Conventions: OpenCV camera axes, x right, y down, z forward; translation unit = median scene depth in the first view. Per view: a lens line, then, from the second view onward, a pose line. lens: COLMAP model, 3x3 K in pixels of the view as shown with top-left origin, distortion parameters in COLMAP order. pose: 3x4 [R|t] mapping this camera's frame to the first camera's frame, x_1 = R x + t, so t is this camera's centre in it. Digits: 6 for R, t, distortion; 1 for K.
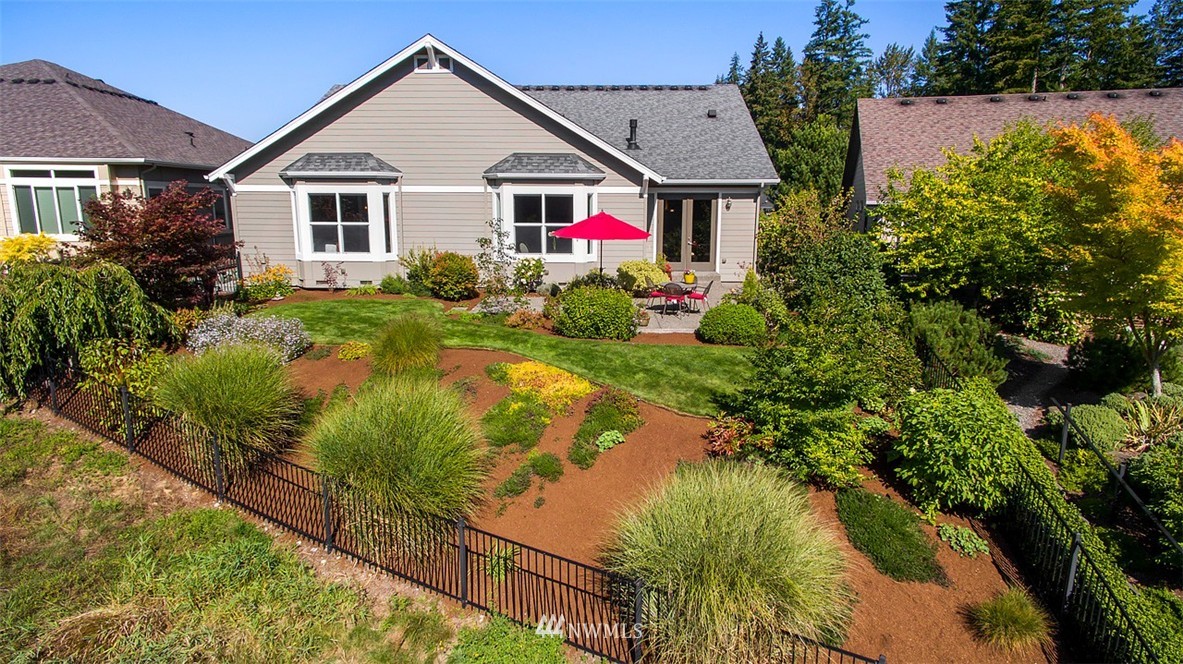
lens RADIAL K [[682.4, 0, 591.5], [0, 682.4, 332.0], [0, 0, 1]] dist [0.005707, 0.008185]
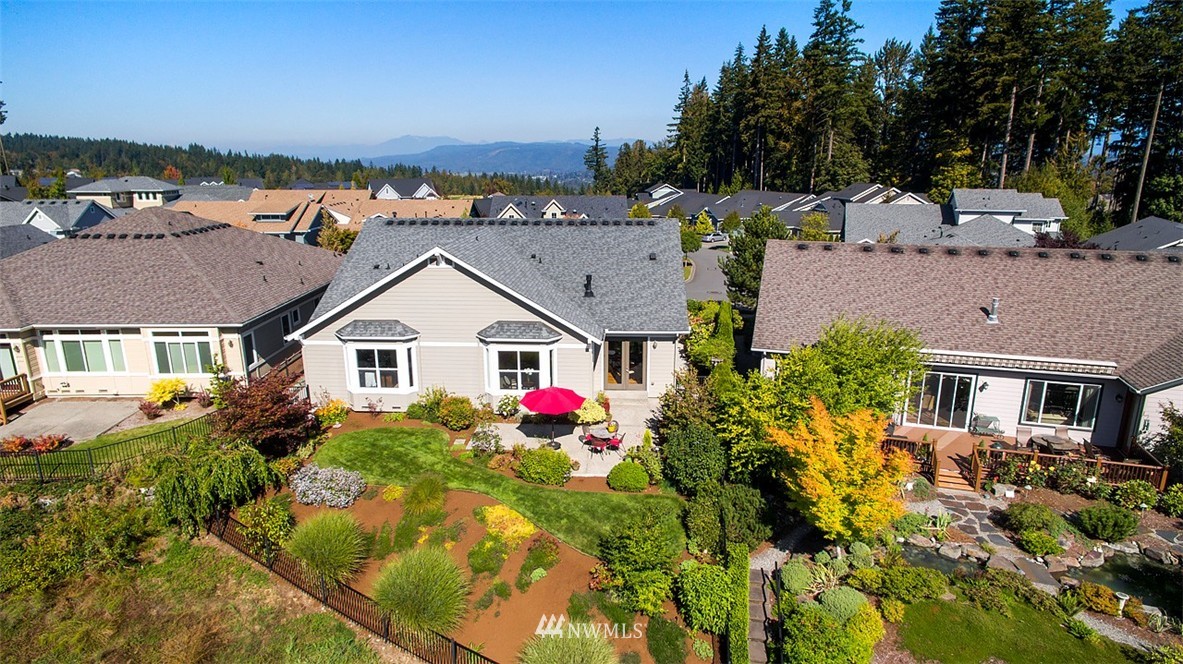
lens RADIAL K [[682.4, 0, 591.5], [0, 682.4, 332.0], [0, 0, 1]] dist [0.005707, 0.008185]
pose [[0.999625, 0.002008, -0.027301, 0.119717], [-0.000138, 0.997662, 0.068337, -0.334982], [0.027375, -0.068307, 0.997289, -0.413073]]
